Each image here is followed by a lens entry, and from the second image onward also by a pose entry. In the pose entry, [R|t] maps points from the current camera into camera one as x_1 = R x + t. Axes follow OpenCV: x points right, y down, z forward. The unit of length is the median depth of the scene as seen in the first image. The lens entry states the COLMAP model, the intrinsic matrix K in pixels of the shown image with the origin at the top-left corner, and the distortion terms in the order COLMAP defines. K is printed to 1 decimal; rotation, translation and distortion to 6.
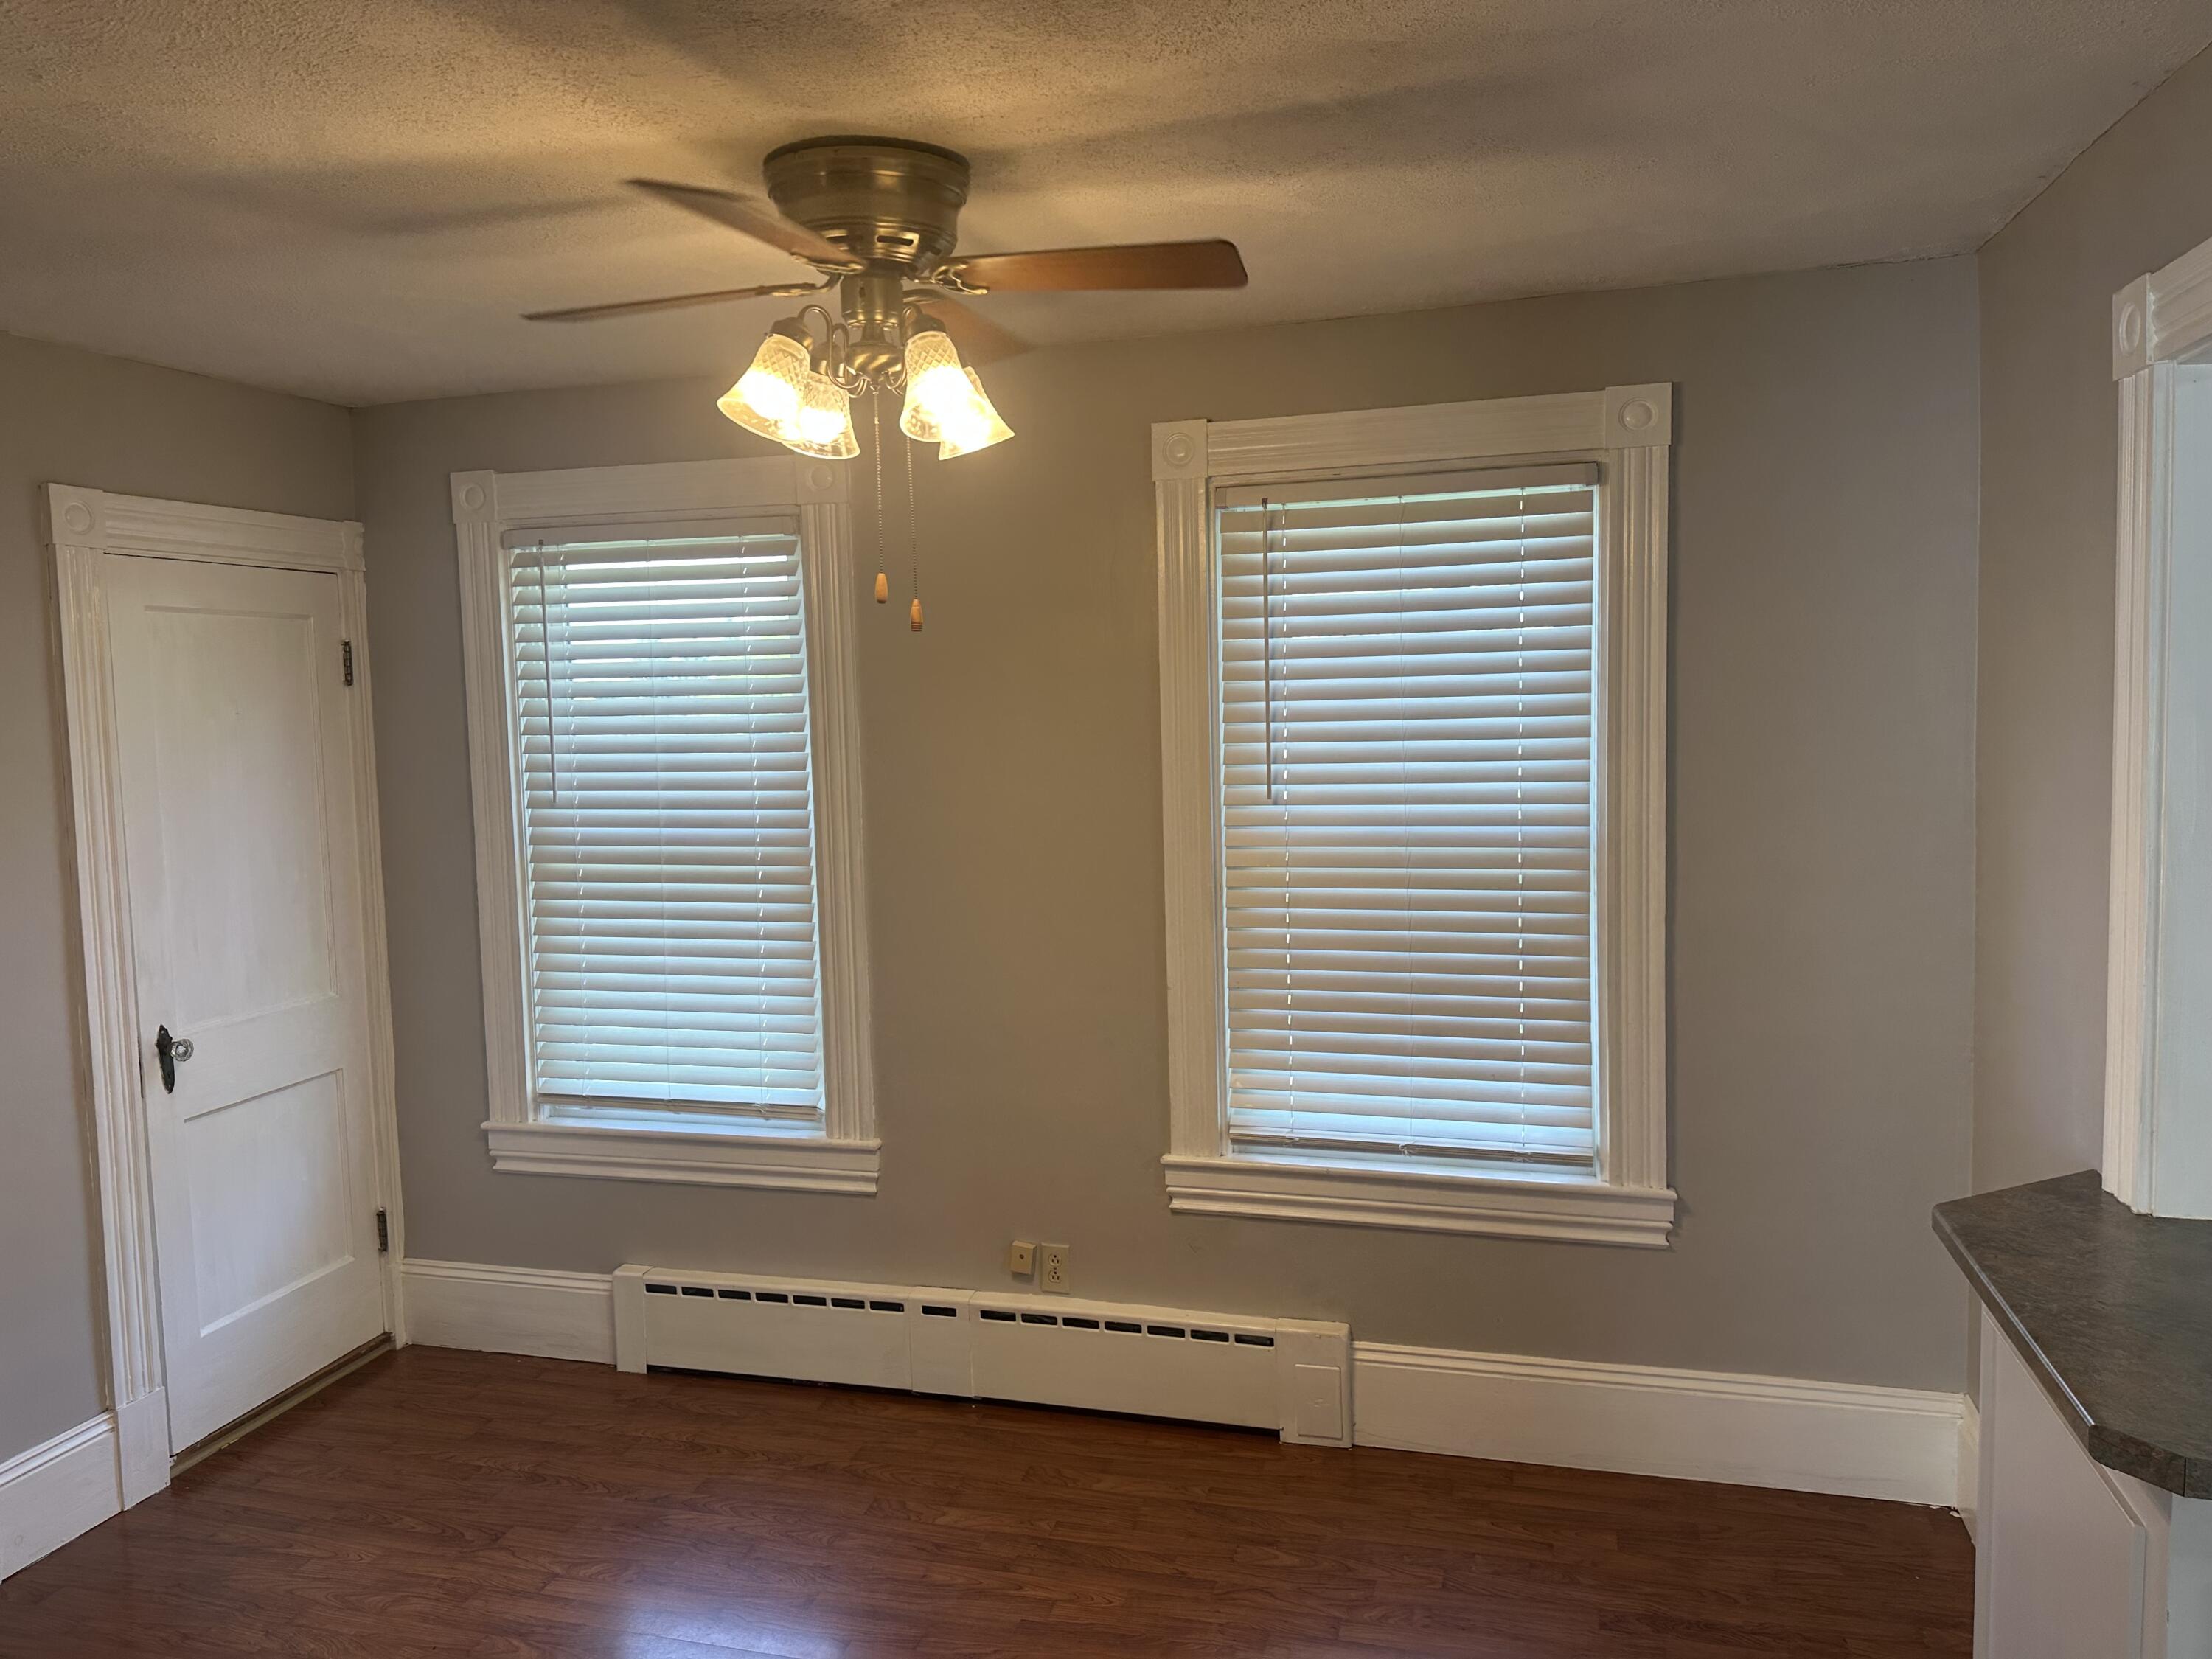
lens RADIAL K [[1547.8, 0, 1094.2], [0, 1547.8, 834.7], [0, 0, 1]] dist [0.101772, -0.127583]
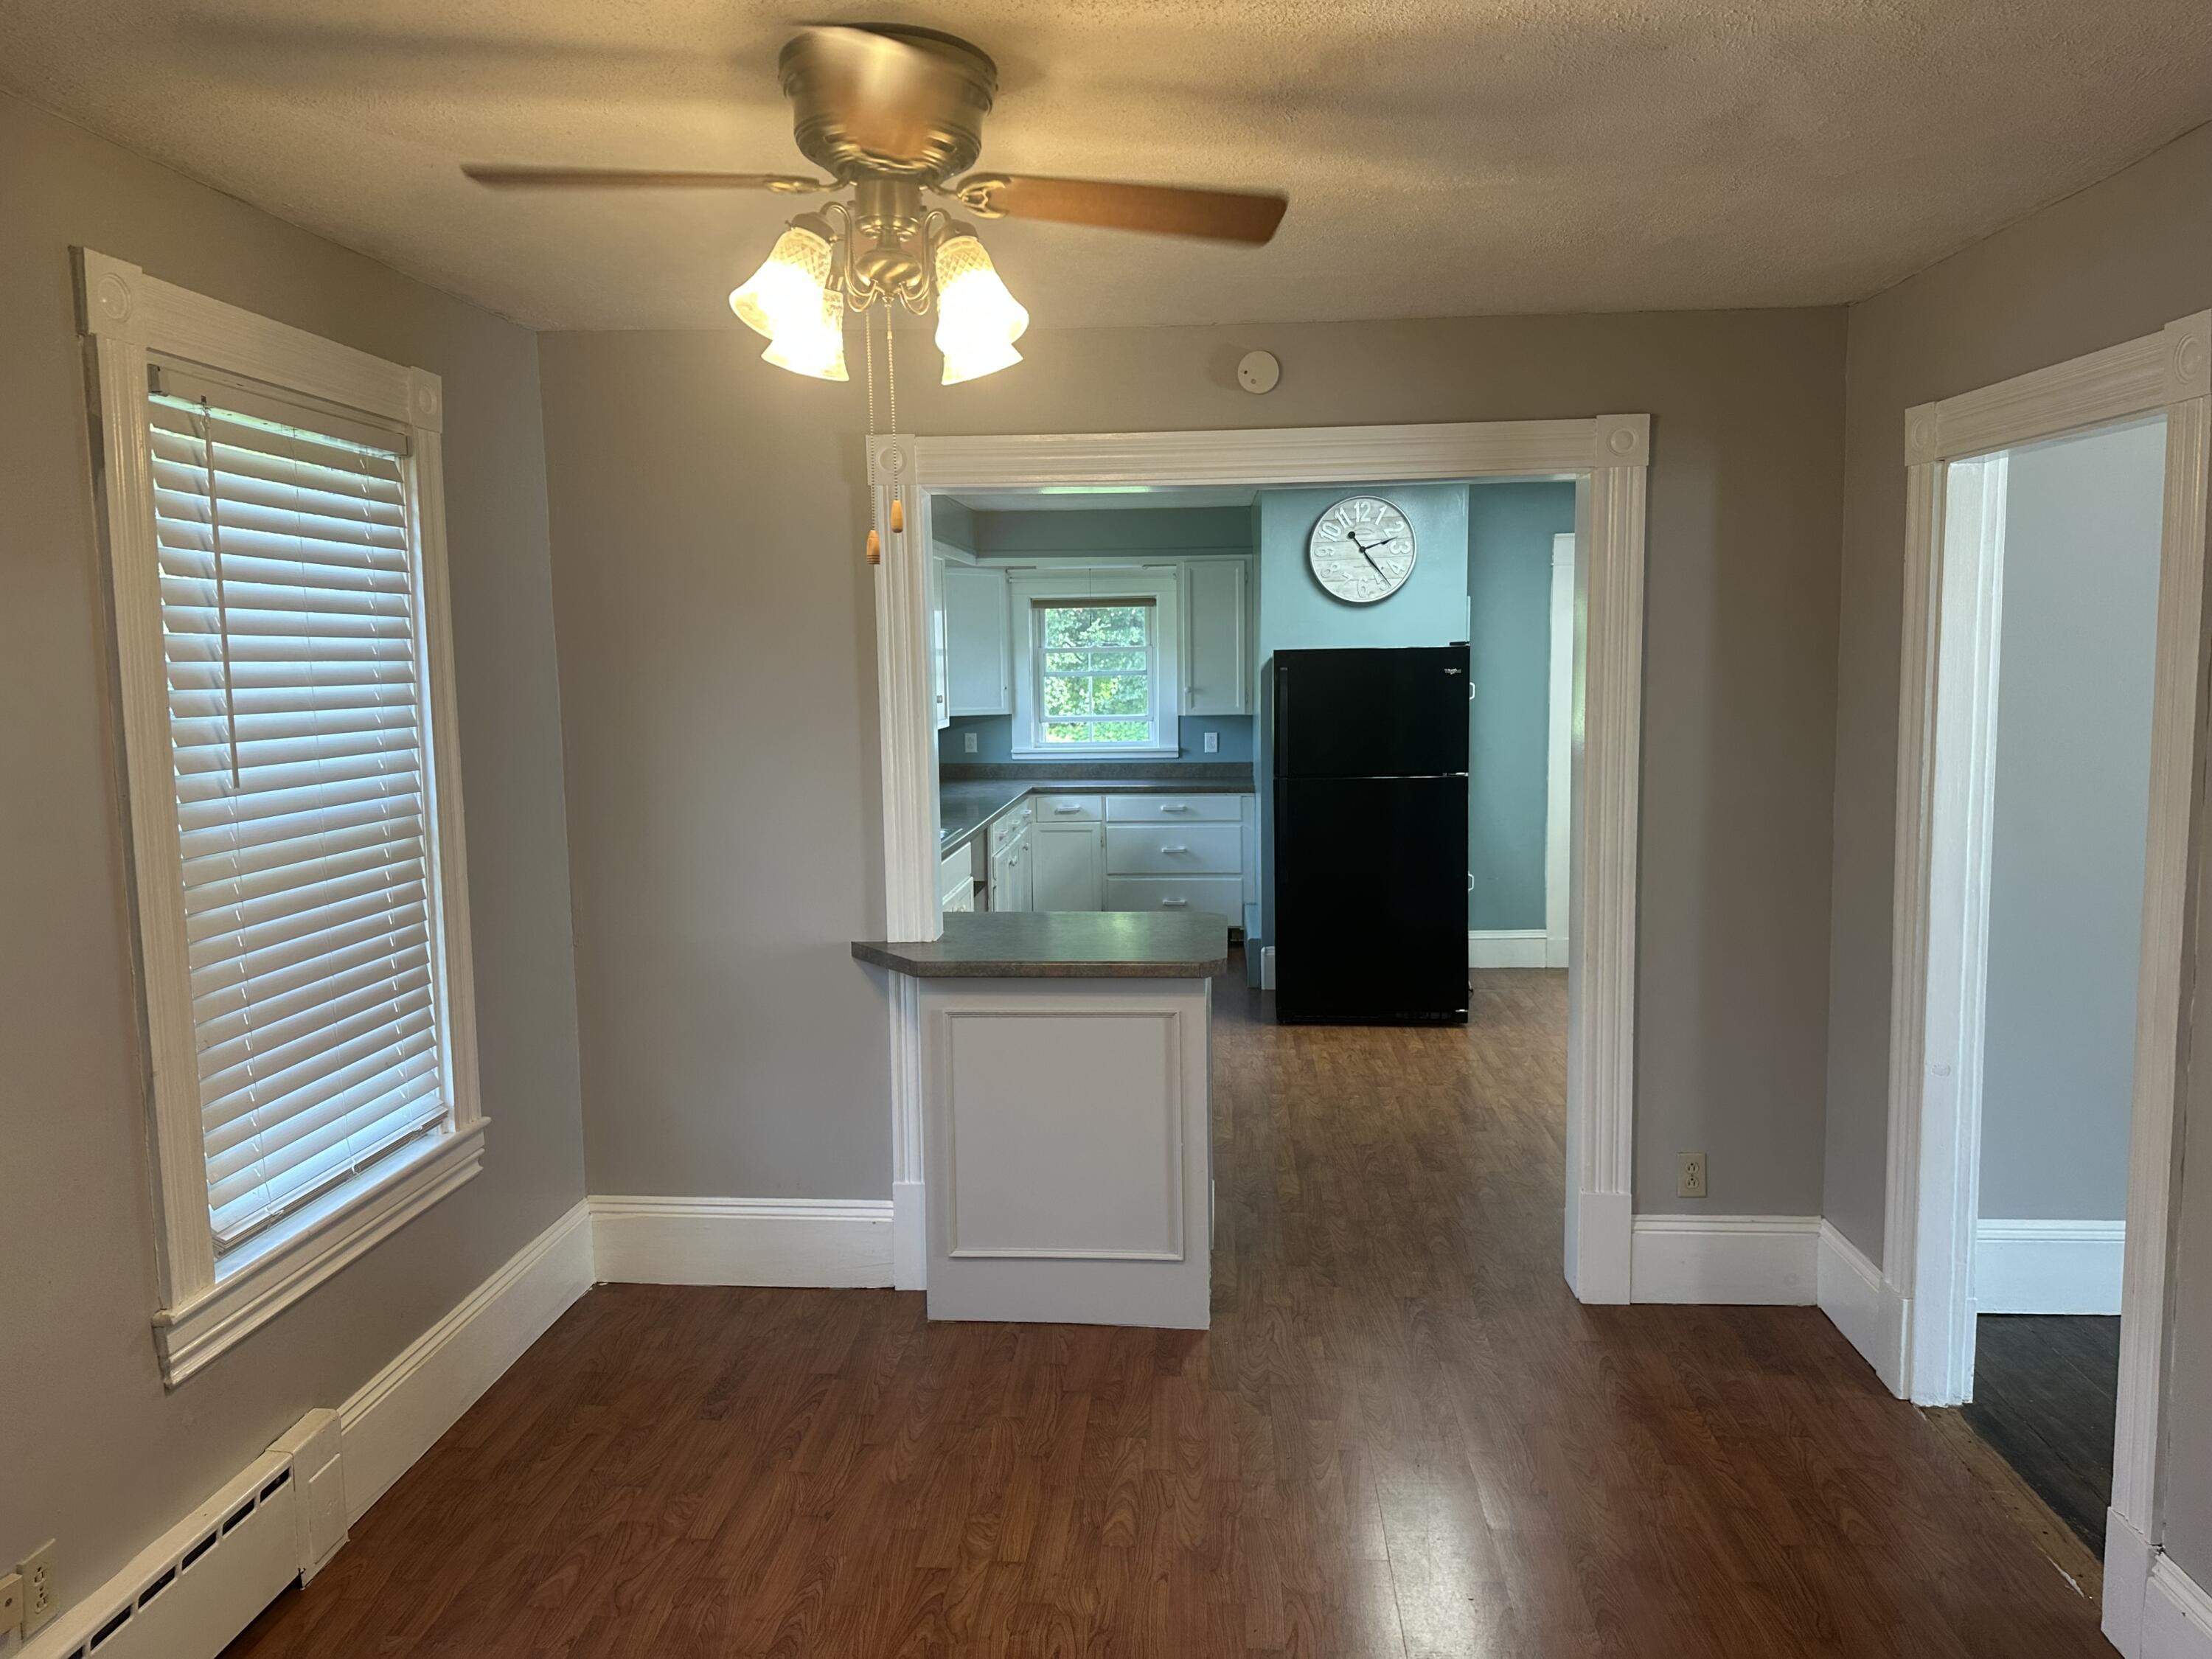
lens RADIAL K [[1547.8, 0, 1094.2], [0, 1547.8, 834.7], [0, 0, 1]] dist [0.101772, -0.127583]
pose [[-0.183097, -0.085745, 0.979348, -0.767013], [0.111880, 0.987900, 0.107411, -0.038240], [-0.976708, 0.129236, -0.171288, 0.745710]]
